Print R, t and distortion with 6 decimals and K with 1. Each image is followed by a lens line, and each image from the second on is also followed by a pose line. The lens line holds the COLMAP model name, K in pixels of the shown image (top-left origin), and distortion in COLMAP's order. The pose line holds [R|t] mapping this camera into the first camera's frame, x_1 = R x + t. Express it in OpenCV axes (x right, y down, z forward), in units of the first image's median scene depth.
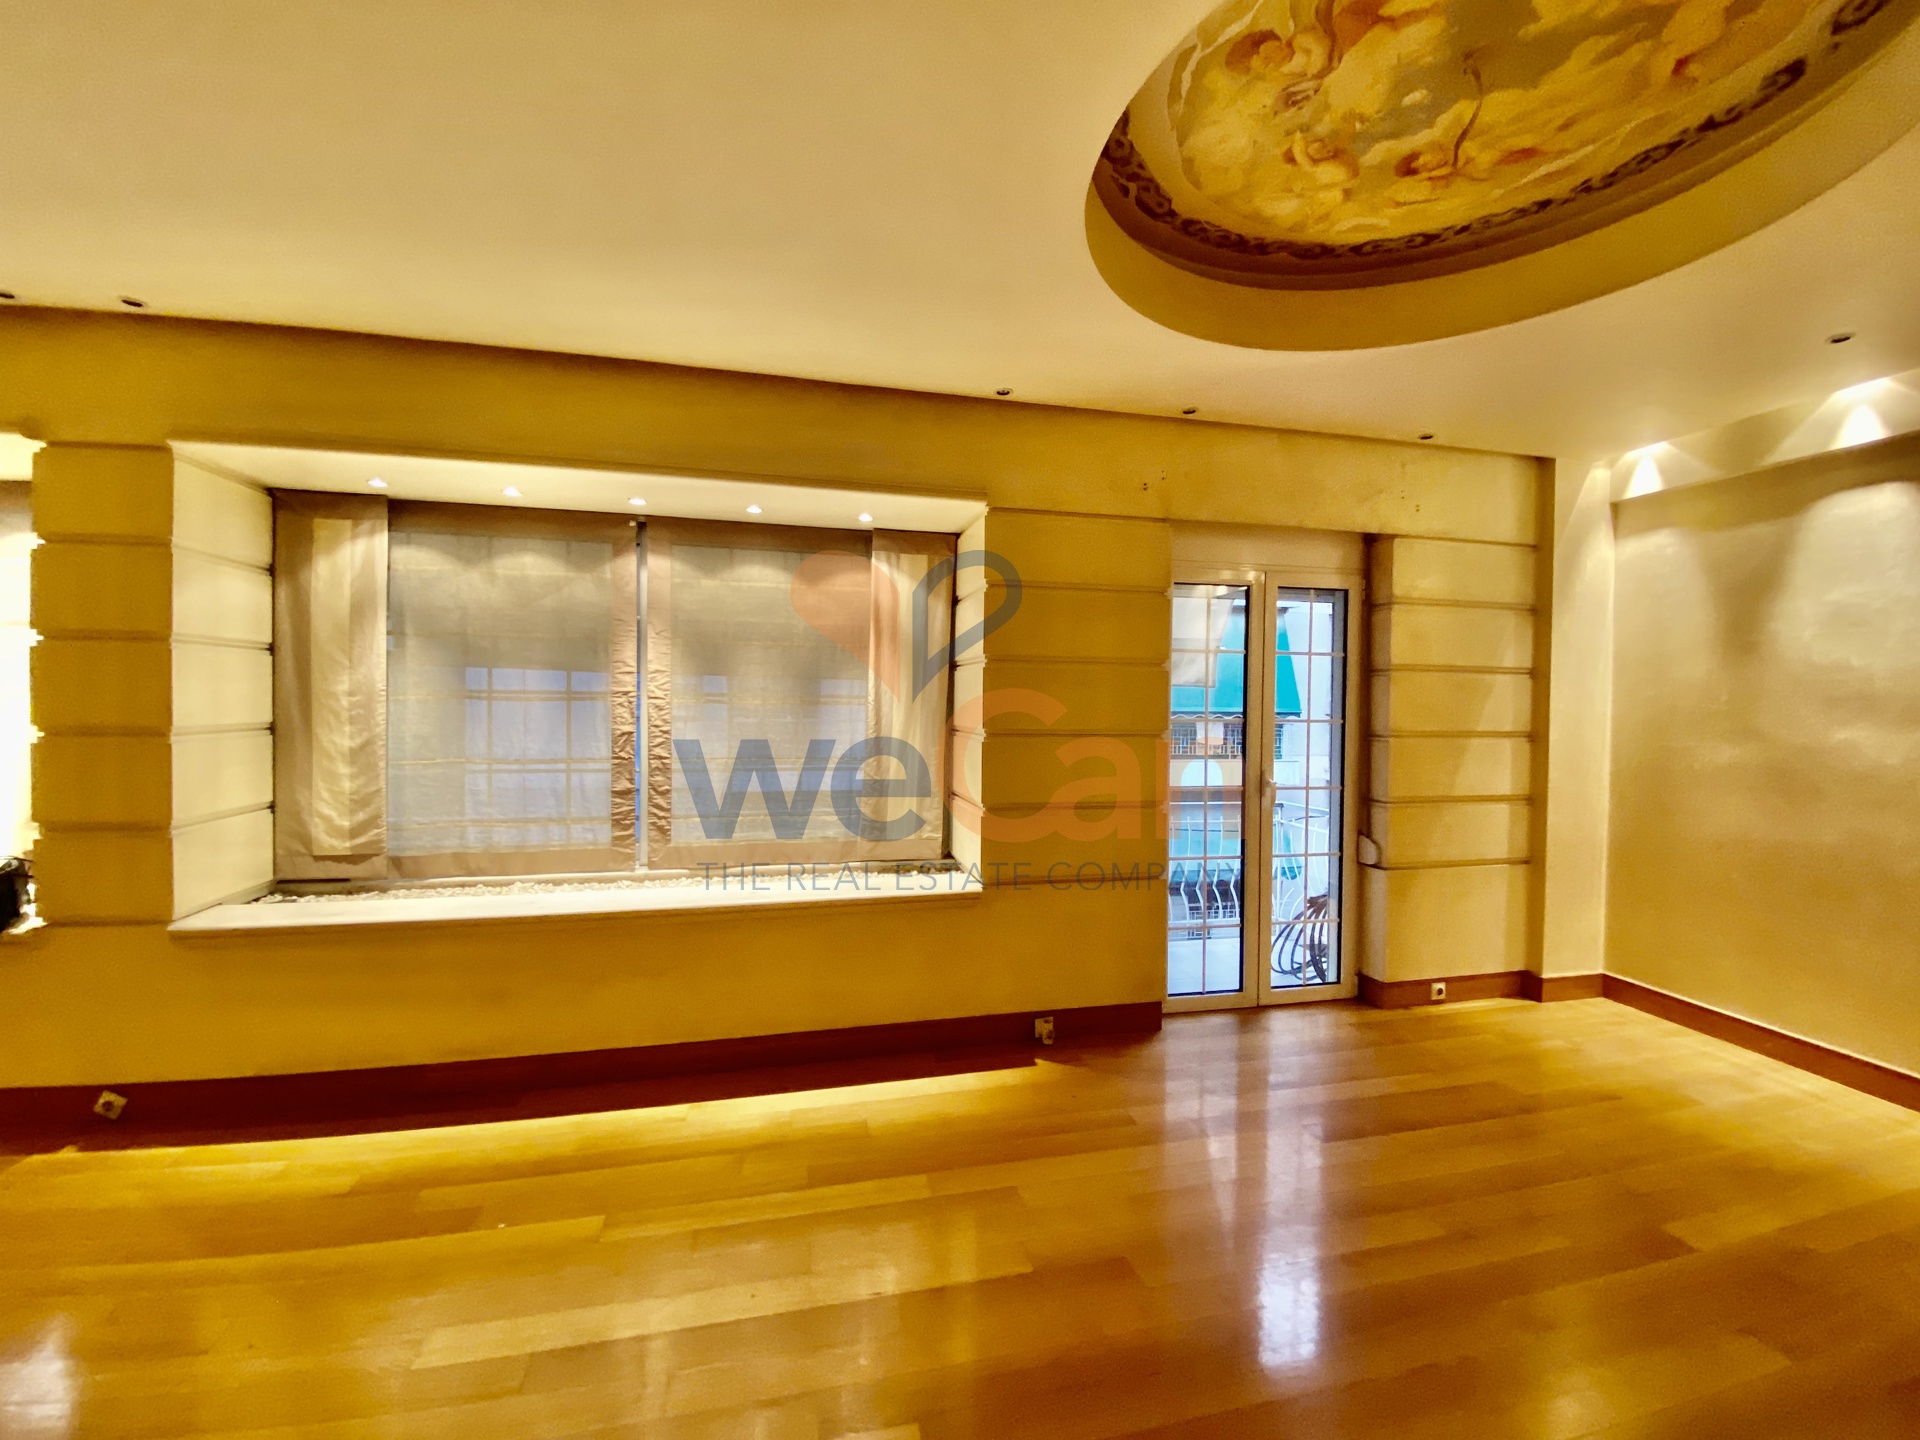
lens RADIAL K [[773.7, 0, 964.0], [0, 773.7, 717.4], [0, 0, 1]] dist [0.027926, -0.023821]
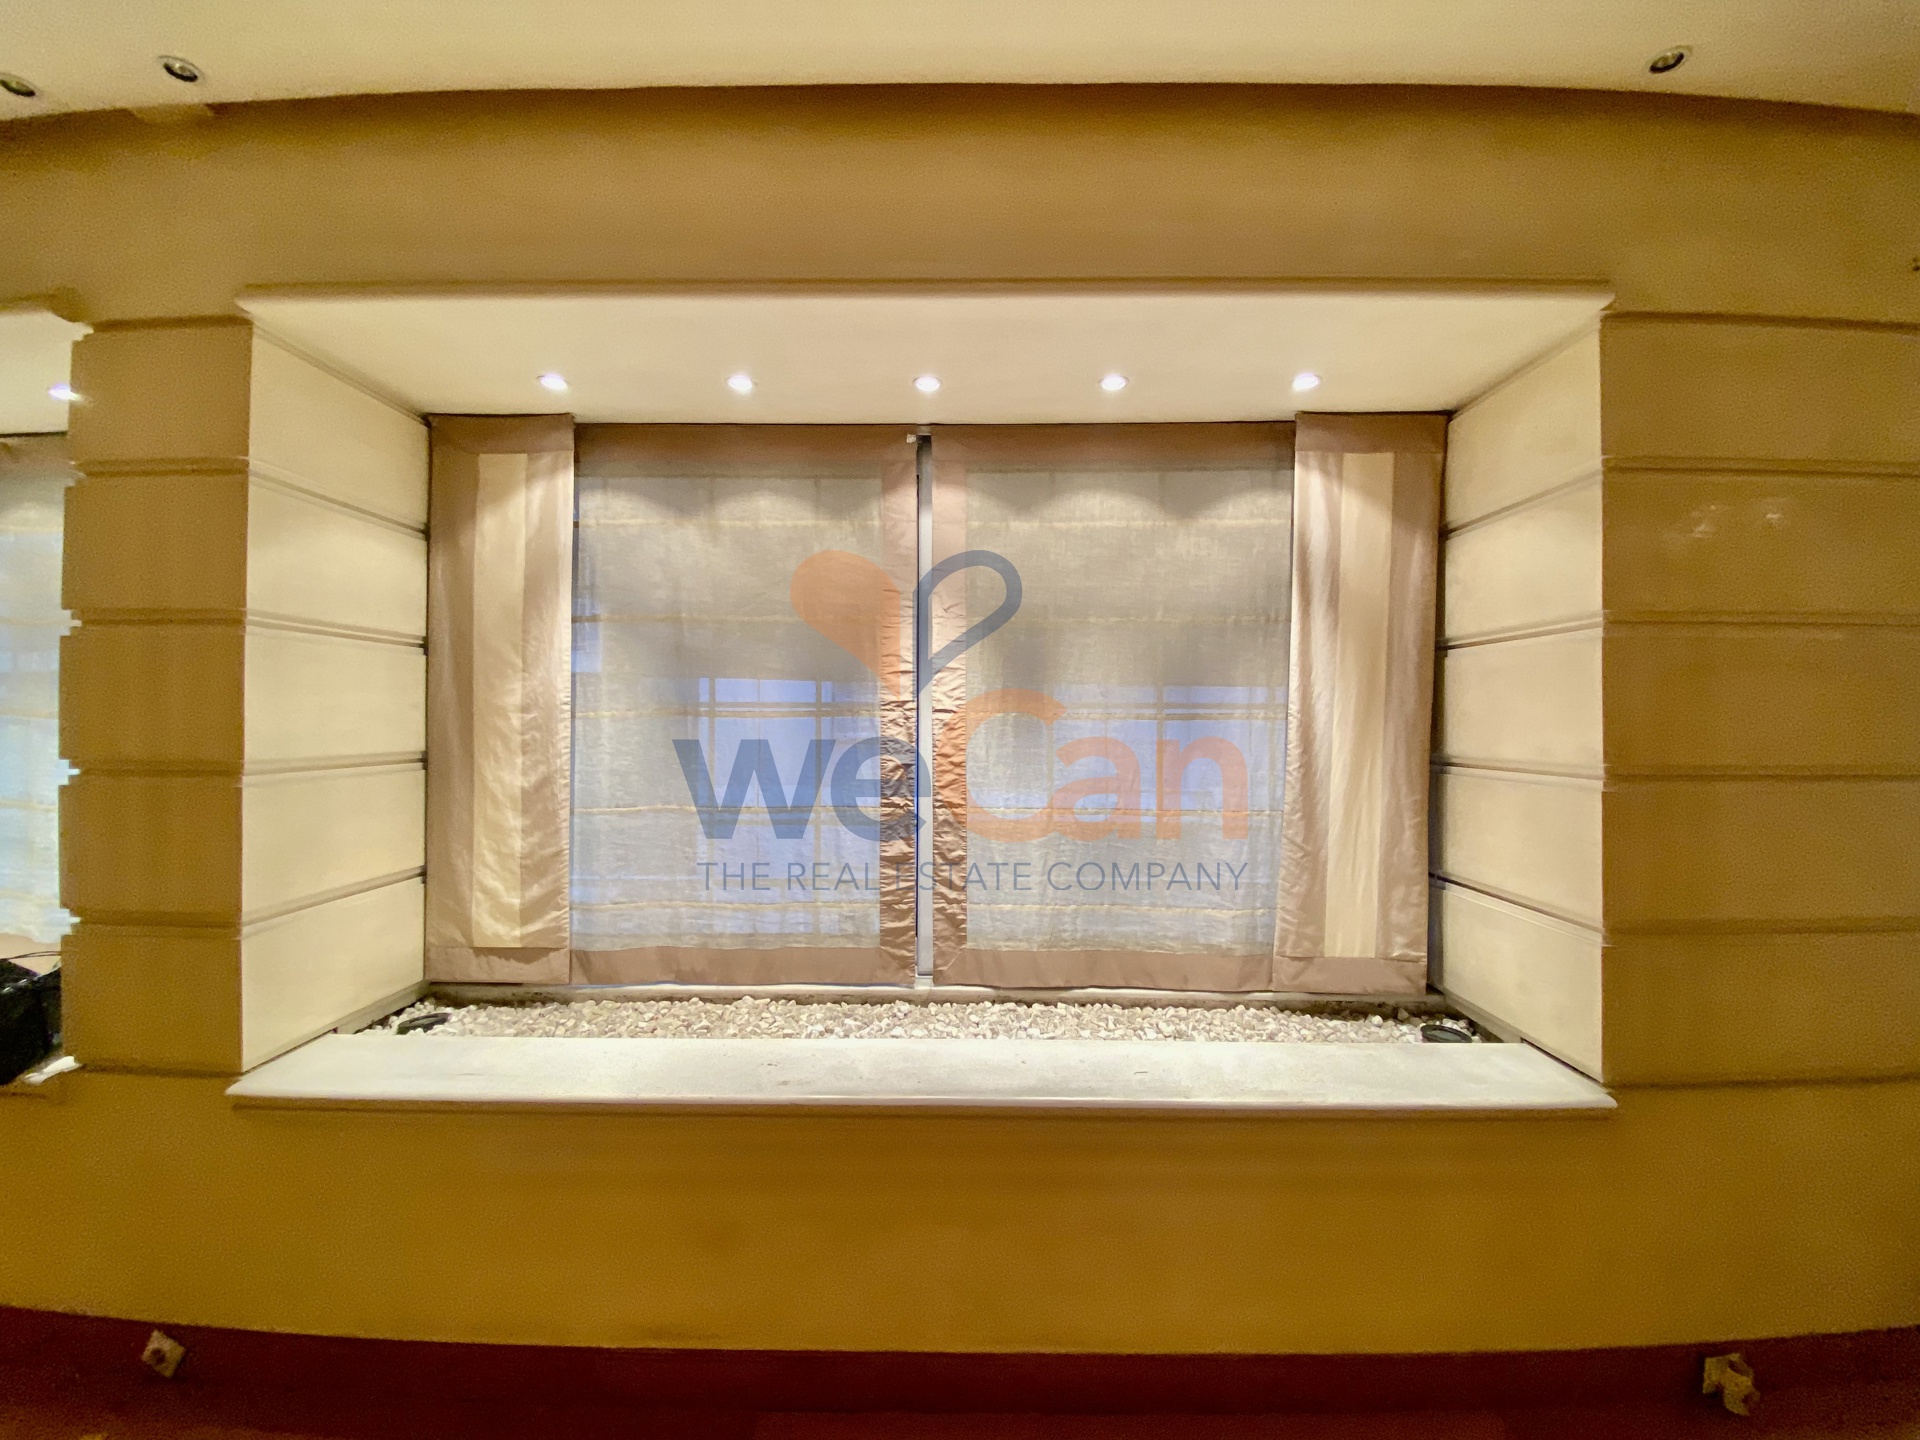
lens RADIAL K [[764.4, 0, 960.0], [0, 764.4, 720.0], [0, 0, 1]] dist [0.066108, -0.040194]
pose [[0.970153, -0.010439, -0.242267, -0.245726], [0.003732, 0.999597, -0.028128, -0.000065], [0.242463, 0.026384, 0.969802, 0.419169]]
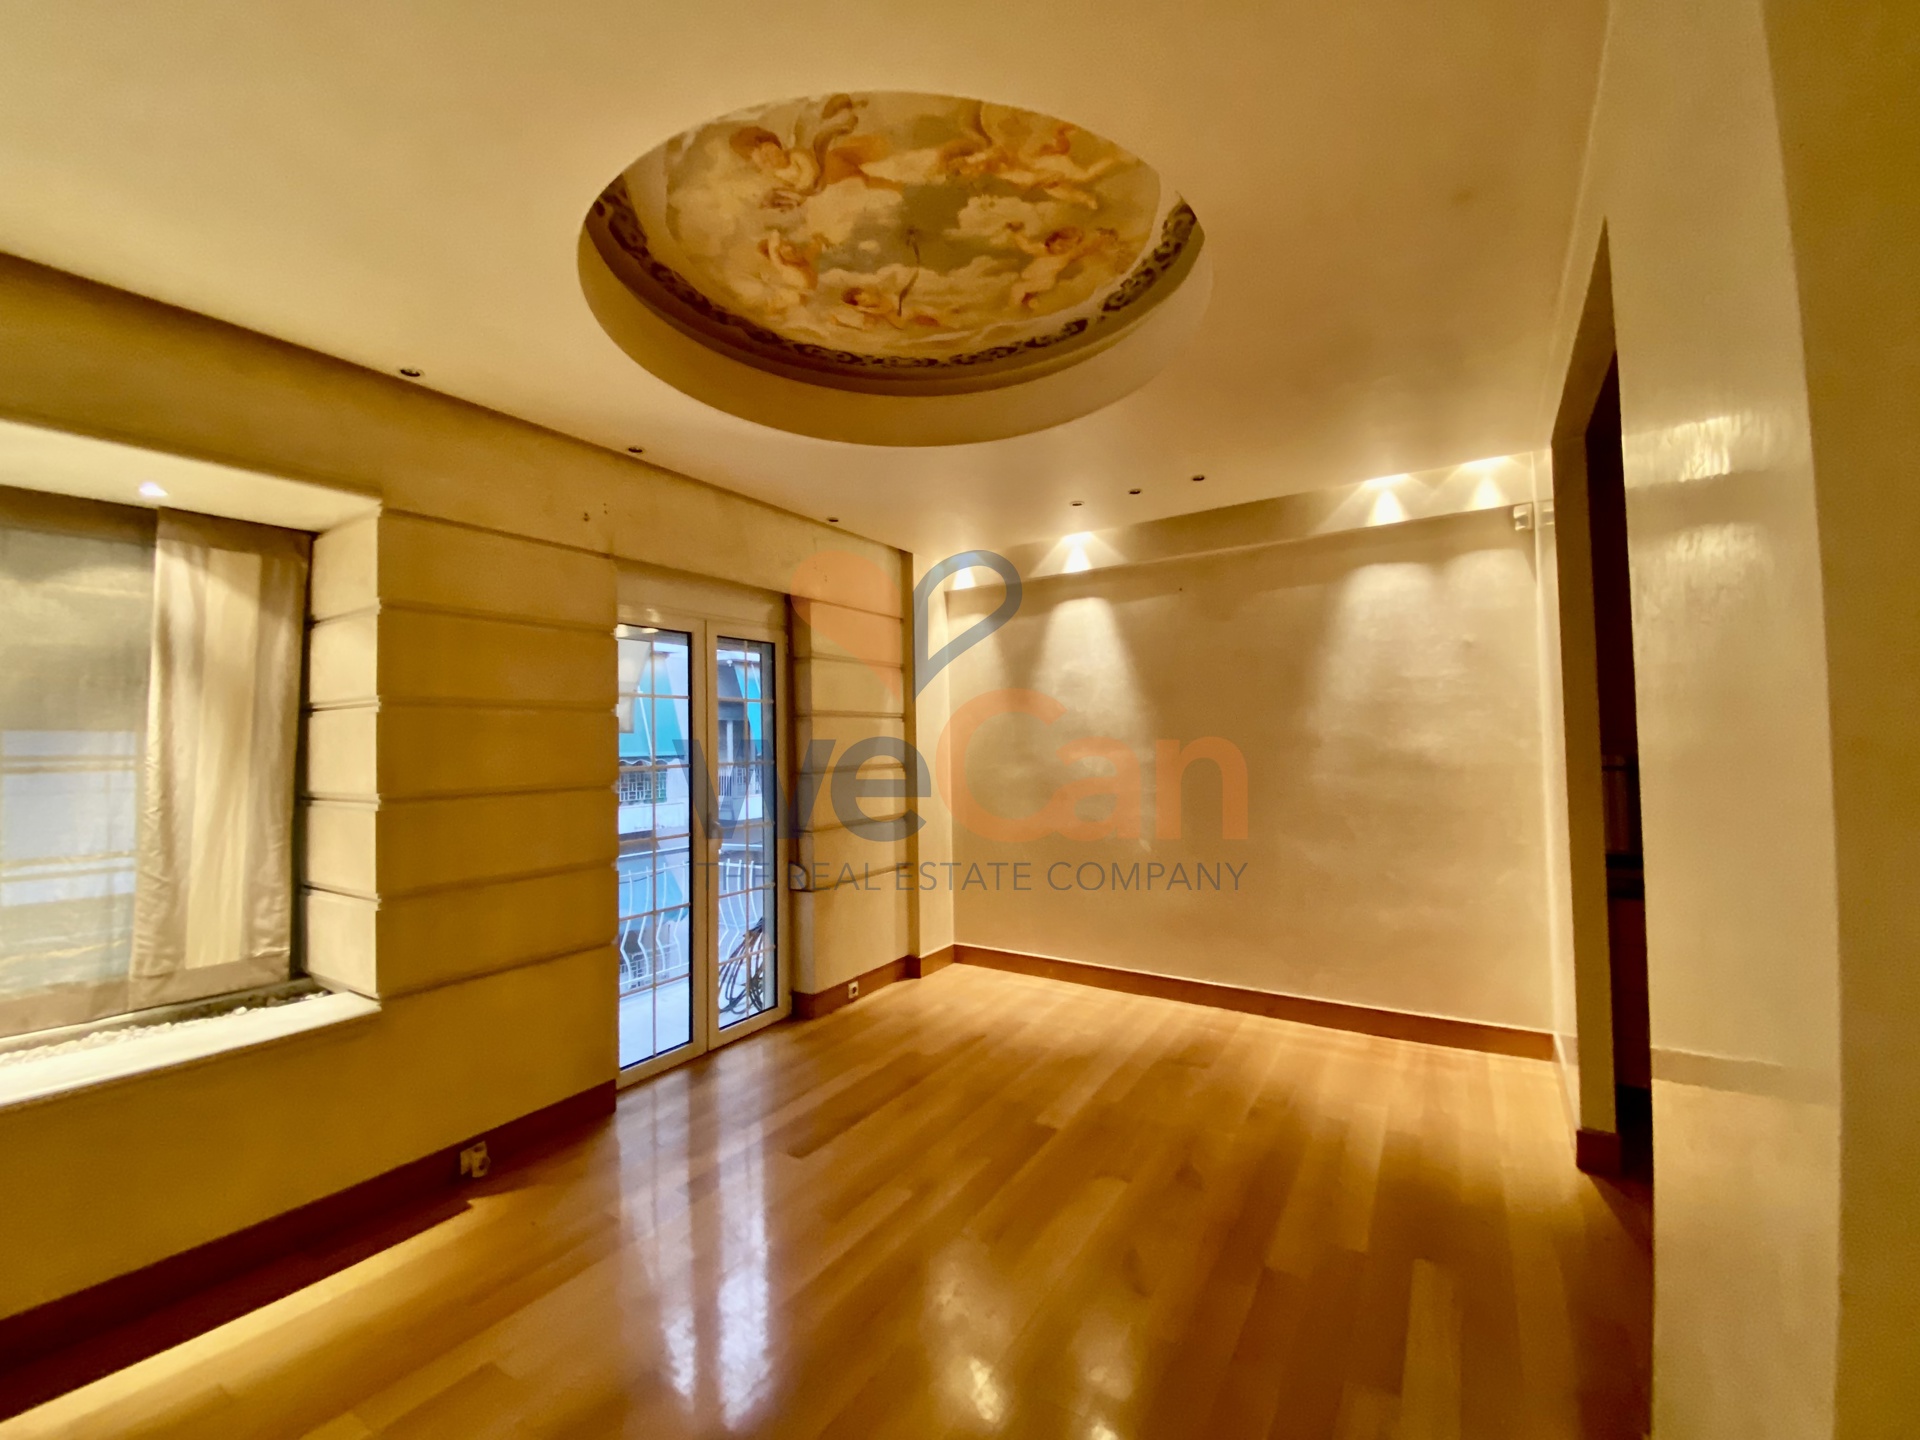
lens RADIAL K [[773.7, 0, 964.0], [0, 773.7, 717.4], [0, 0, 1]] dist [0.027926, -0.023821]
pose [[0.713059, -0.004764, 0.701088, -0.100340], [0.044716, 0.998250, -0.038697, -0.003853], [-0.699676, 0.058943, 0.712024, 0.040972]]
